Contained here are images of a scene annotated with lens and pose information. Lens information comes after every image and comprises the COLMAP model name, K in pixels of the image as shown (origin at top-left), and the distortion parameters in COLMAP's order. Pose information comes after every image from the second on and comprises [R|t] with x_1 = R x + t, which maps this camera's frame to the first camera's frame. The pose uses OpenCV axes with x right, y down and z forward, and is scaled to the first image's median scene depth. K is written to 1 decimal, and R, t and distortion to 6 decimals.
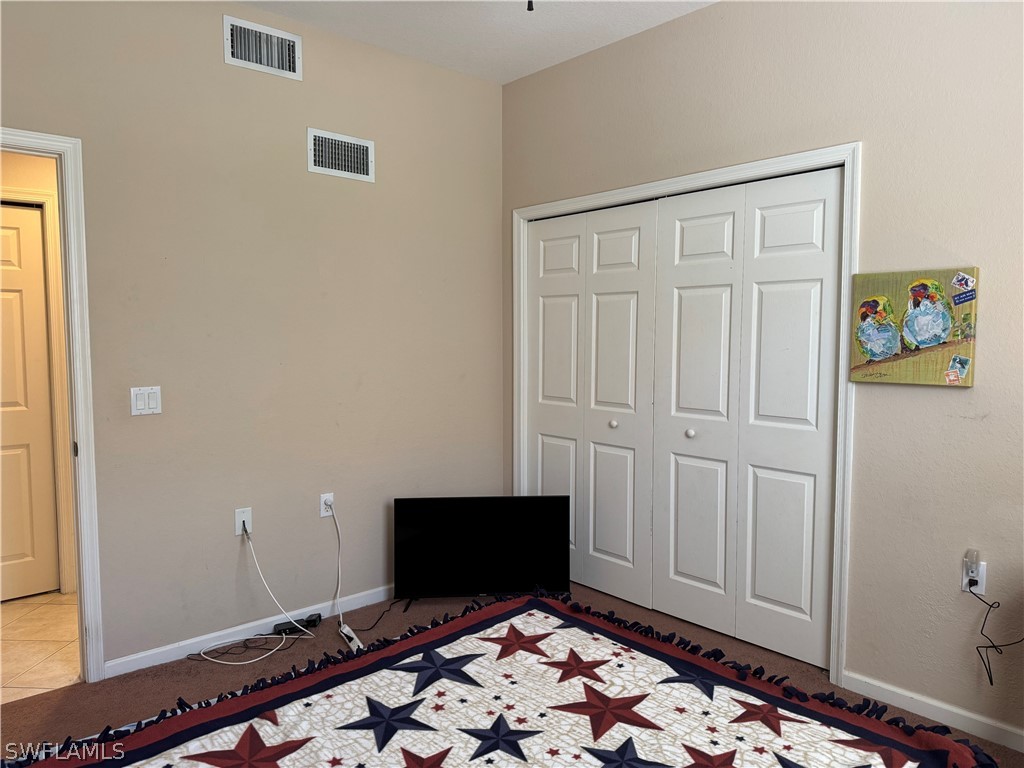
lens RADIAL K [[710.9, 0, 508.5], [0, 710.9, 383.5], [0, 0, 1]] dist [0.079921, -0.107739]
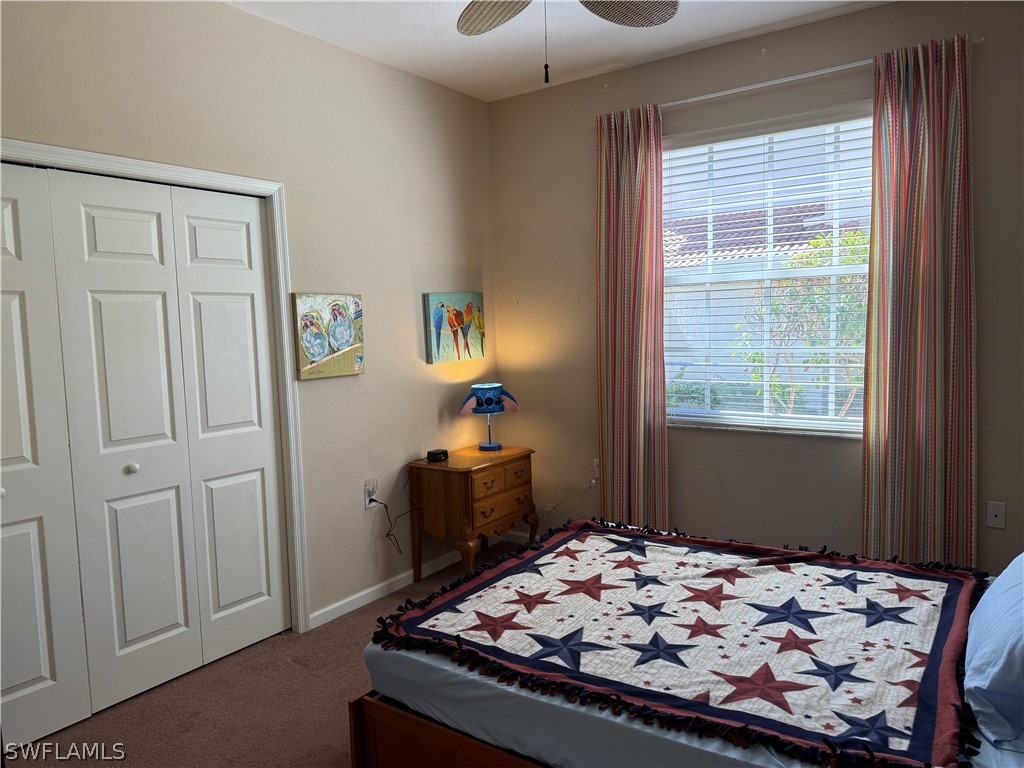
lens RADIAL K [[710.9, 0, 511.1], [0, 710.9, 385.1], [0, 0, 1]] dist [0.079921, -0.107739]
pose [[-0.216804, -0.078422, 0.973060, -1.082151], [0.096930, 0.990113, 0.101393, -0.113386], [-0.971391, 0.116301, -0.207059, 1.229220]]
